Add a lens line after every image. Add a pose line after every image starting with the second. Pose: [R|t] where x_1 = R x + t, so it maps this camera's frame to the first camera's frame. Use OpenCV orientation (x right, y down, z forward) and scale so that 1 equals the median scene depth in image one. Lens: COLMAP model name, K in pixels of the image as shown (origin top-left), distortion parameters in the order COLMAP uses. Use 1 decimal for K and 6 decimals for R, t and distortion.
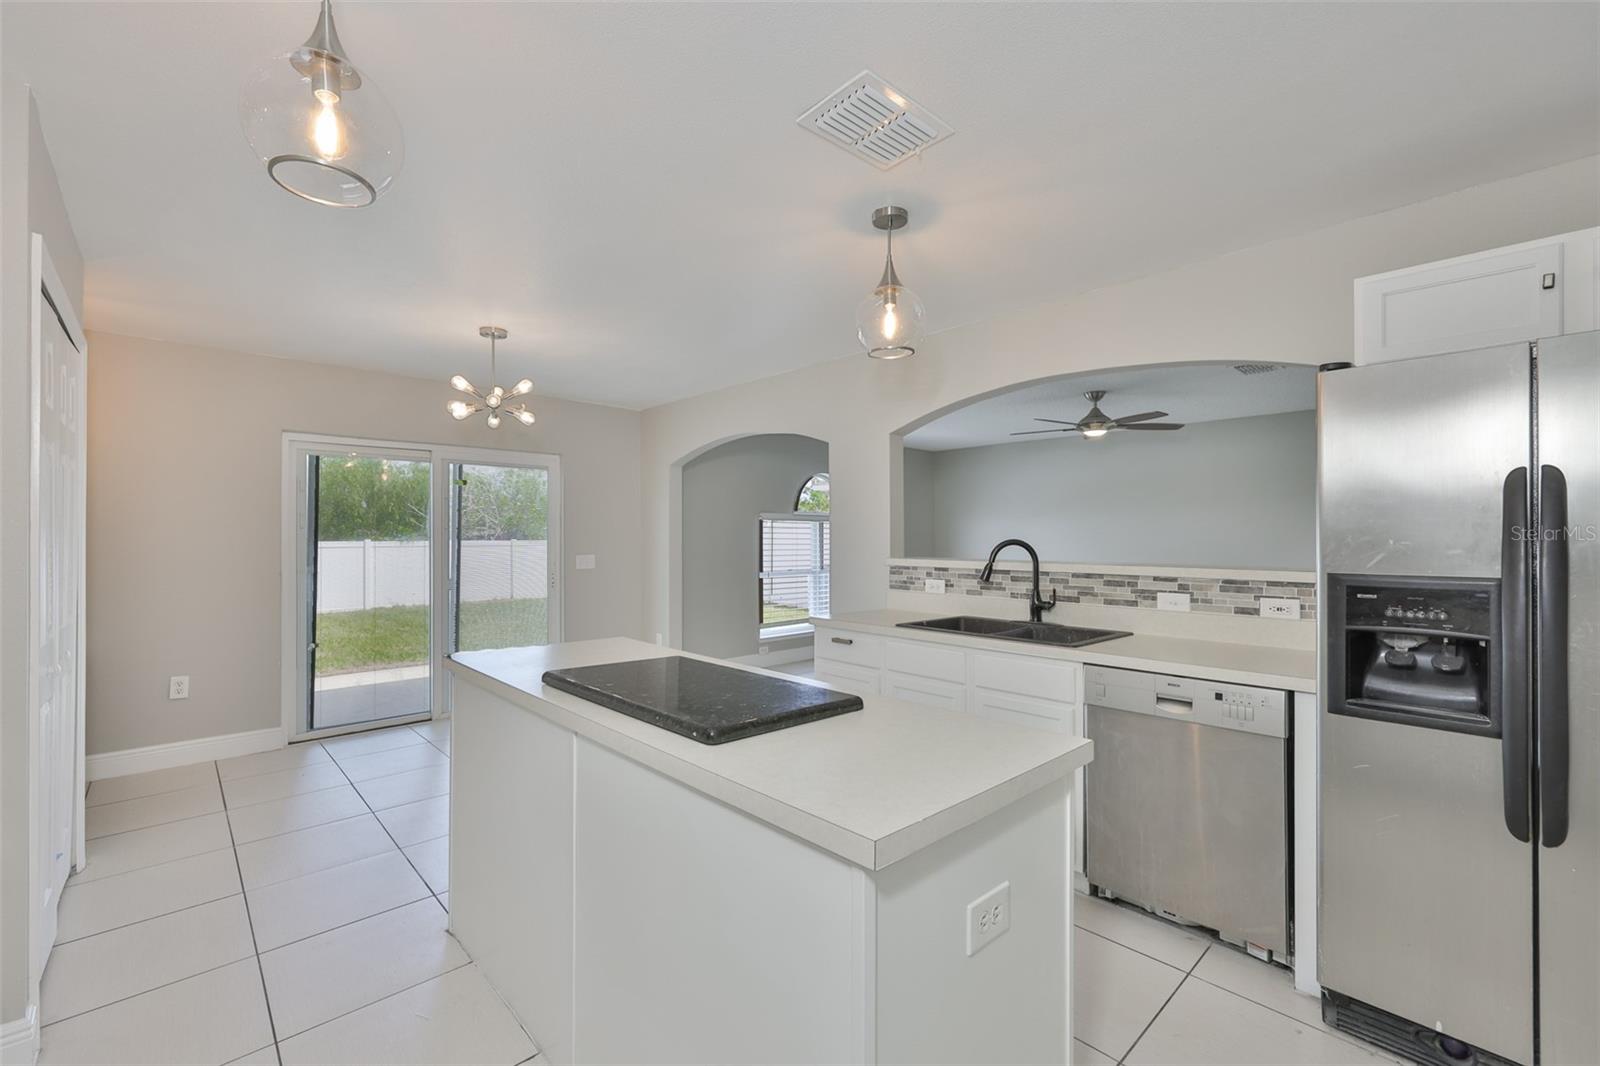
lens RADIAL K [[713.8, 0, 783.9], [0, 713.8, 541.4], [0, 0, 1]] dist [0.006247, 0.000349]
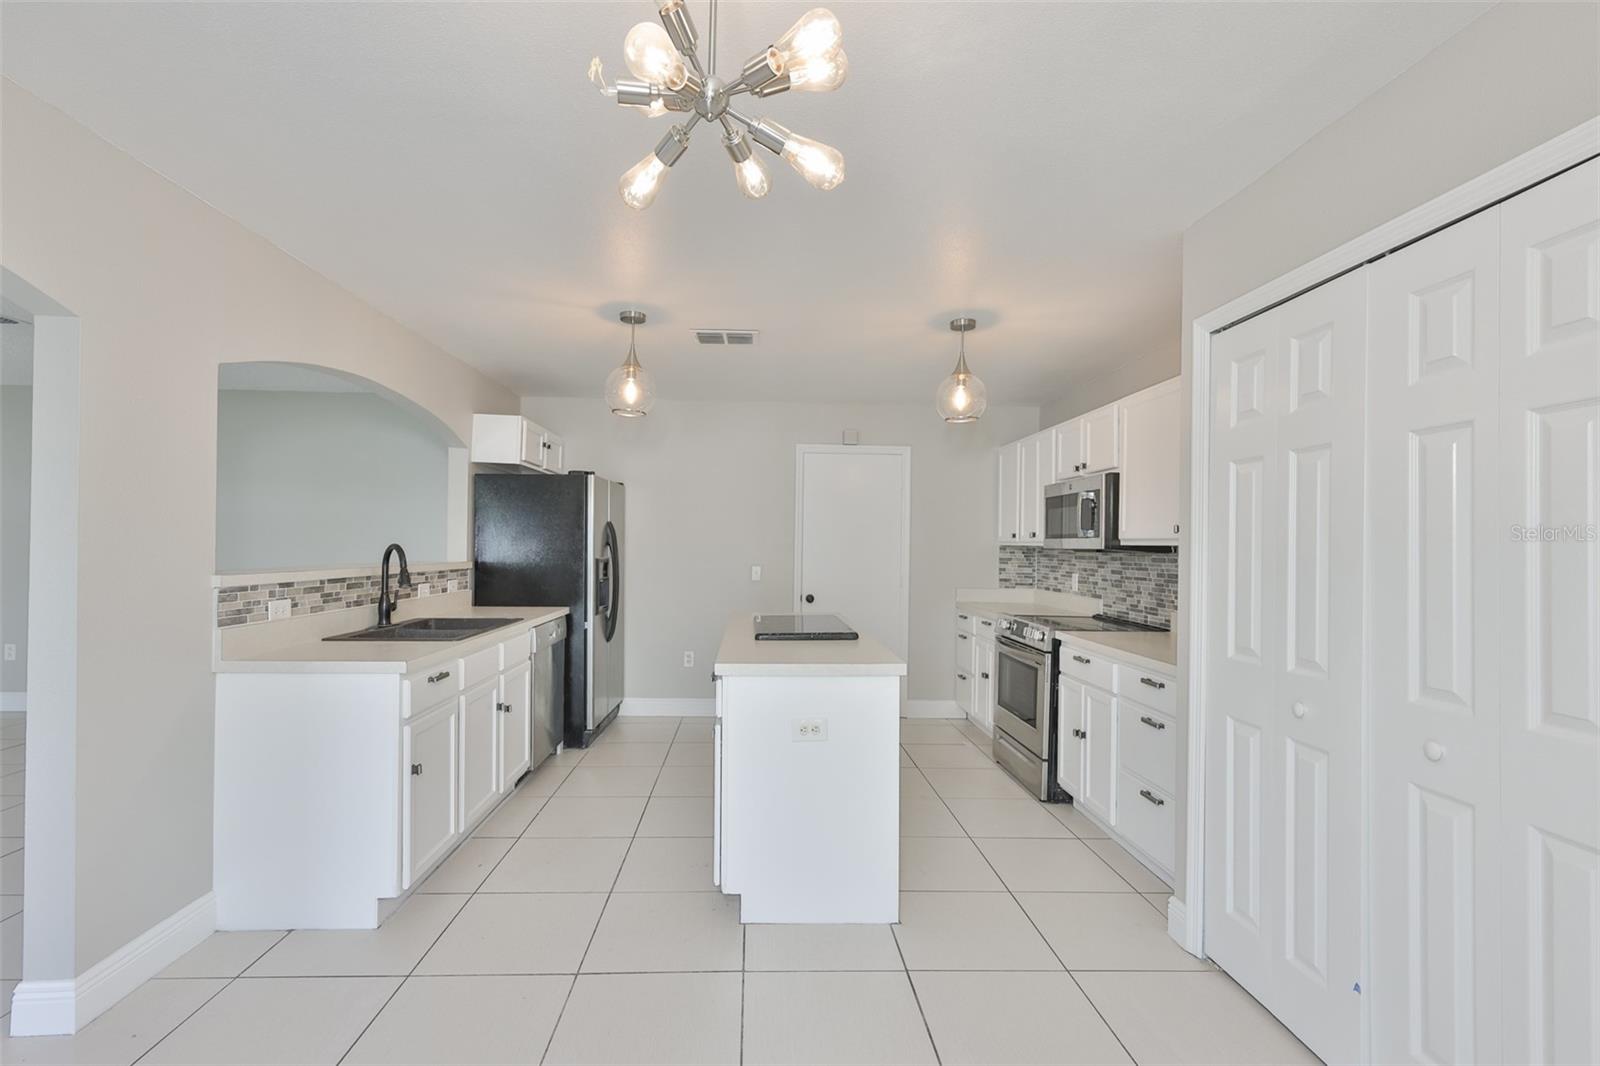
lens RADIAL K [[713.8, 0, 783.9], [0, 713.8, 541.4], [0, 0, 1]] dist [0.006247, 0.000349]
pose [[-0.779991, -0.011175, 0.625691, -0.634295], [-0.014674, 0.999892, -0.000433, -0.012113], [-0.625619, -0.009519, -0.780071, 1.267500]]
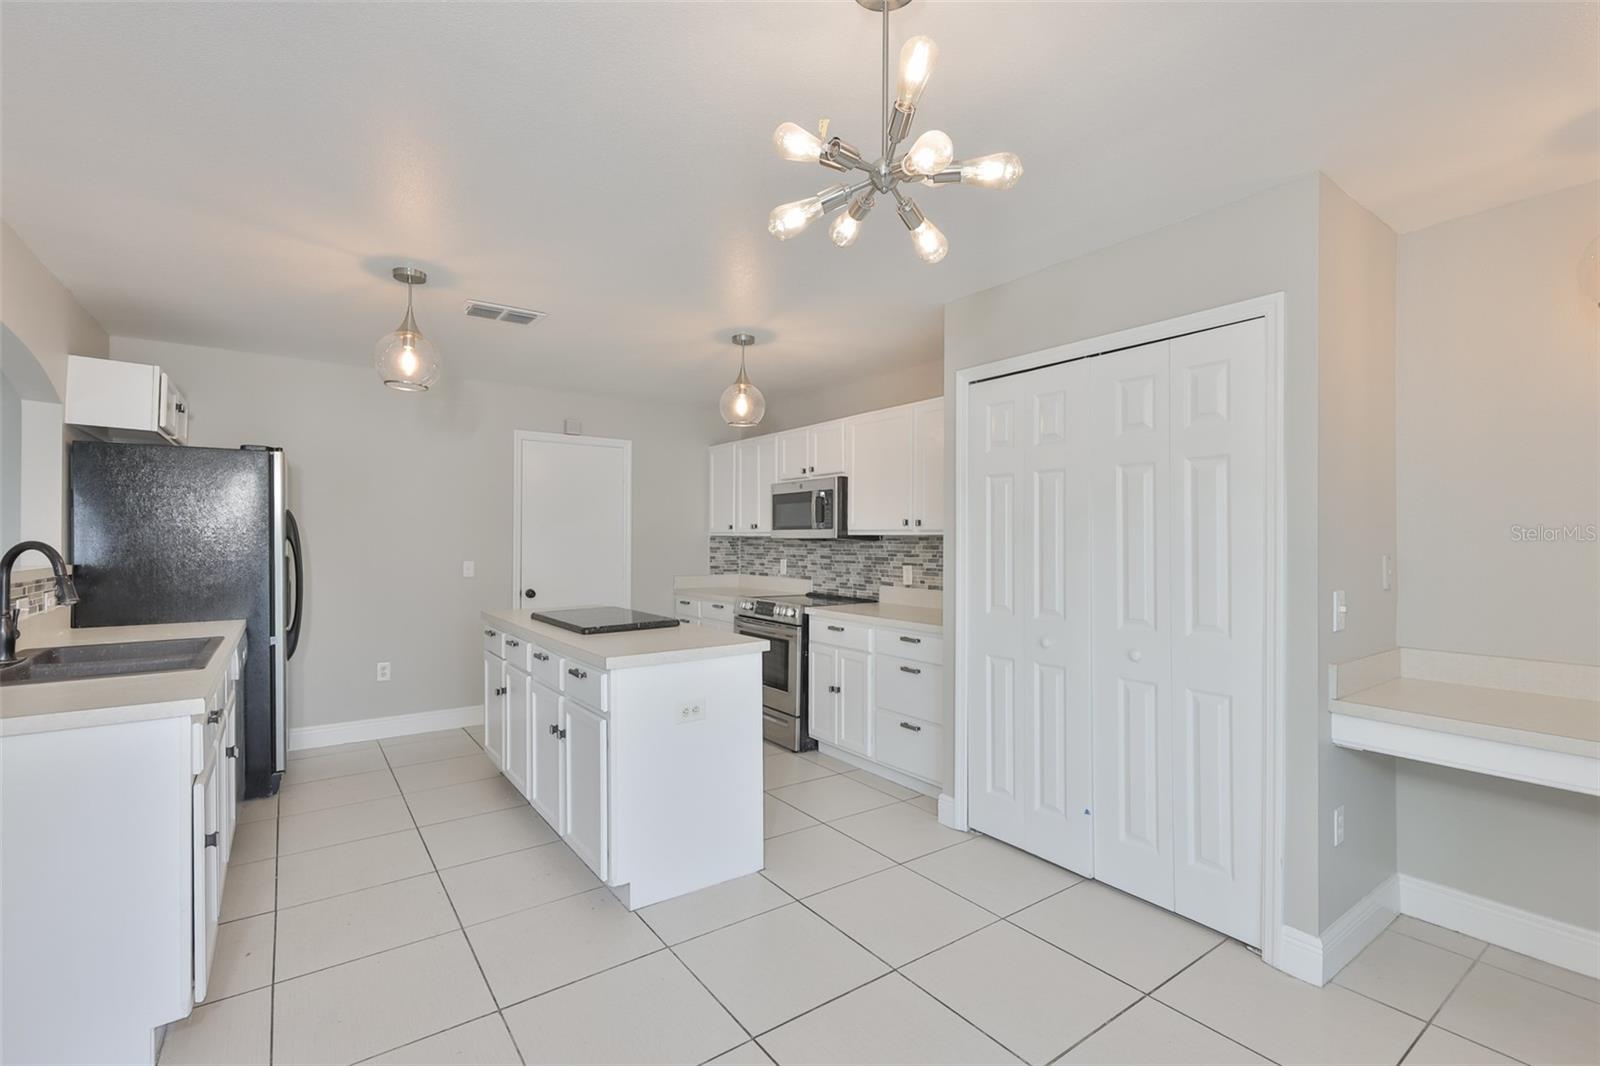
lens RADIAL K [[711.8, 0, 801.2], [0, 711.8, 538.4], [0, 0, 1]] dist [0.014408, 0.000011]
pose [[-0.995887, -0.006652, 0.090356, -0.406717], [-0.006398, 0.999975, 0.003096, -0.011359], [-0.090374, 0.002505, -0.995905, 1.429998]]
